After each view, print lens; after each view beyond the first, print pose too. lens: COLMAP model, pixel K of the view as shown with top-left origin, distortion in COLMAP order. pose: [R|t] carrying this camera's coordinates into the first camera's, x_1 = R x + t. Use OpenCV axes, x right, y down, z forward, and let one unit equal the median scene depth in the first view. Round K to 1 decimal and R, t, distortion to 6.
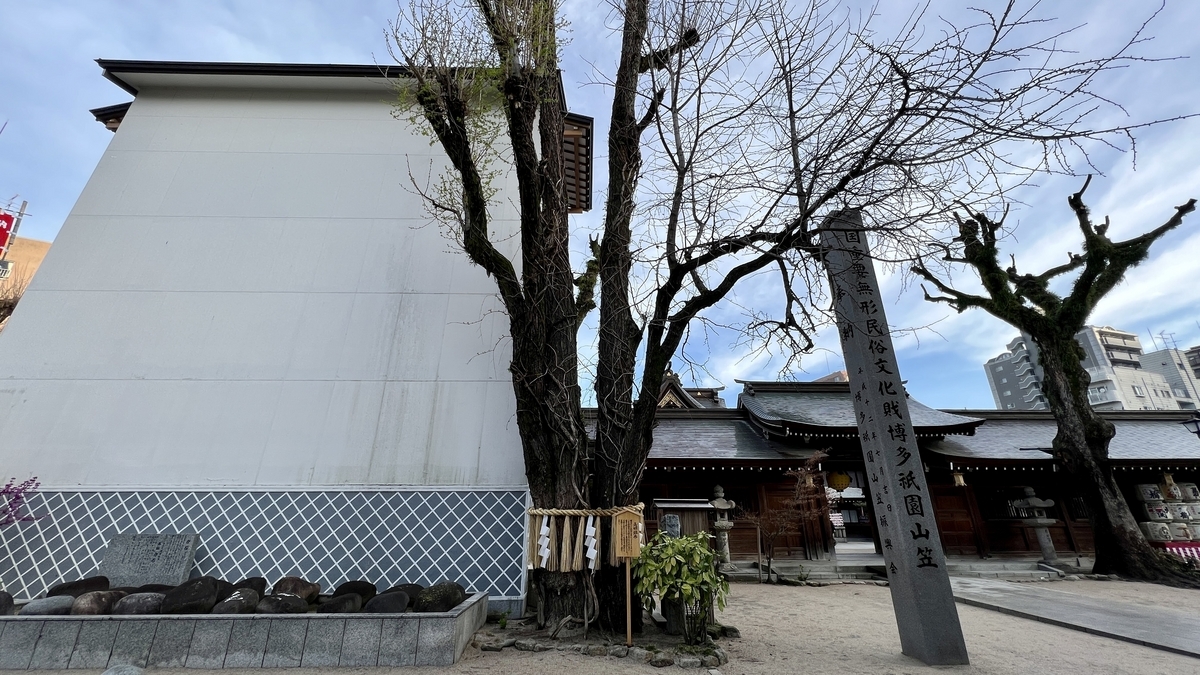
lens RADIAL K [[478.2, 0, 600.6], [0, 478.2, 336.4], [0, 0, 1]] dist [-0.001942, 0.000785]
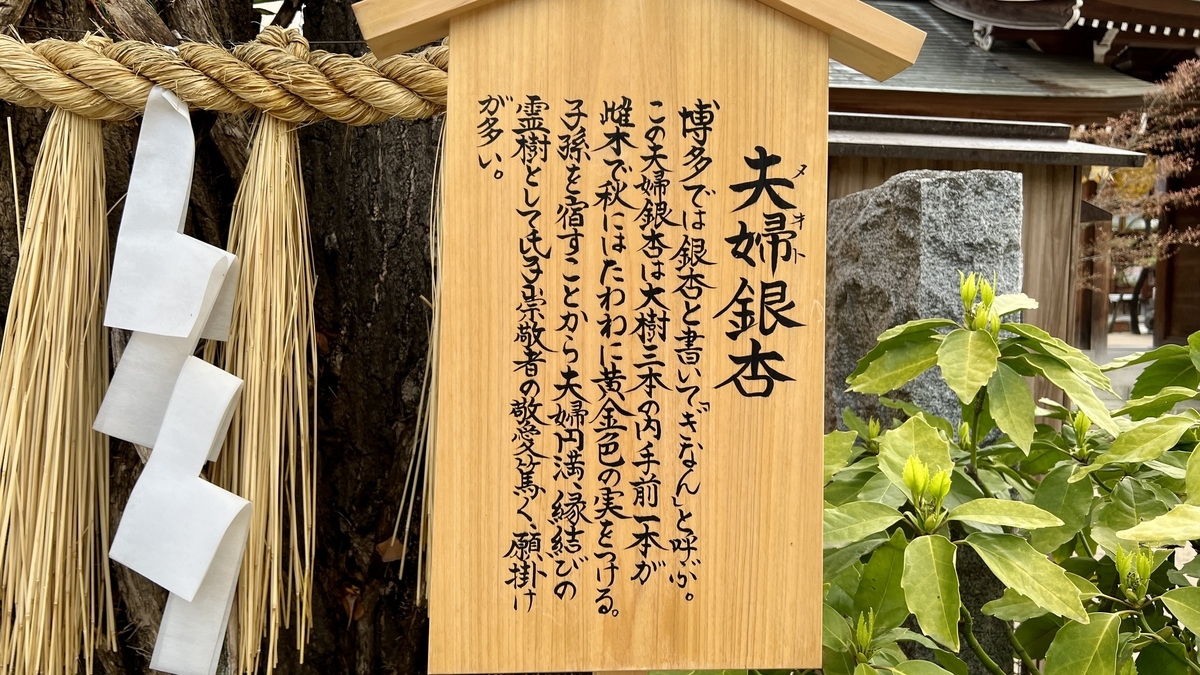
lens RADIAL K [[894.8, 0, 597.7], [0, 894.8, 338.2], [0, 0, 1]] dist [0.064258, -0.077633]
pose [[0.996286, 0.007784, 0.085757, 0.037596], [-0.043363, 0.905765, 0.421556, 0.321603], [-0.074394, -0.423709, 0.902738, 0.787555]]
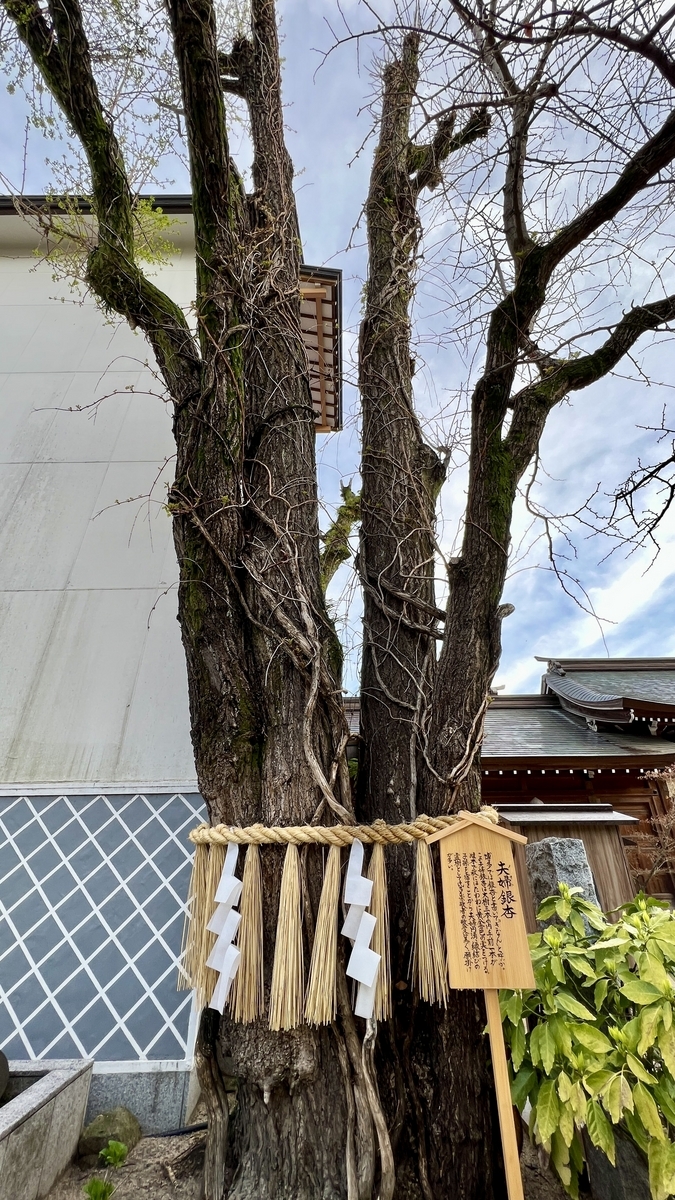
lens RADIAL K [[478.2, 0, 343.3], [0, 478.2, 597.7], [0, 0, 1]] dist [-0.001942, 0.000785]
pose [[0.999425, -0.026723, -0.020866, -0.017582], [0.023883, 0.991726, -0.126131, 0.224805], [0.024064, 0.125560, 0.991794, 0.588255]]
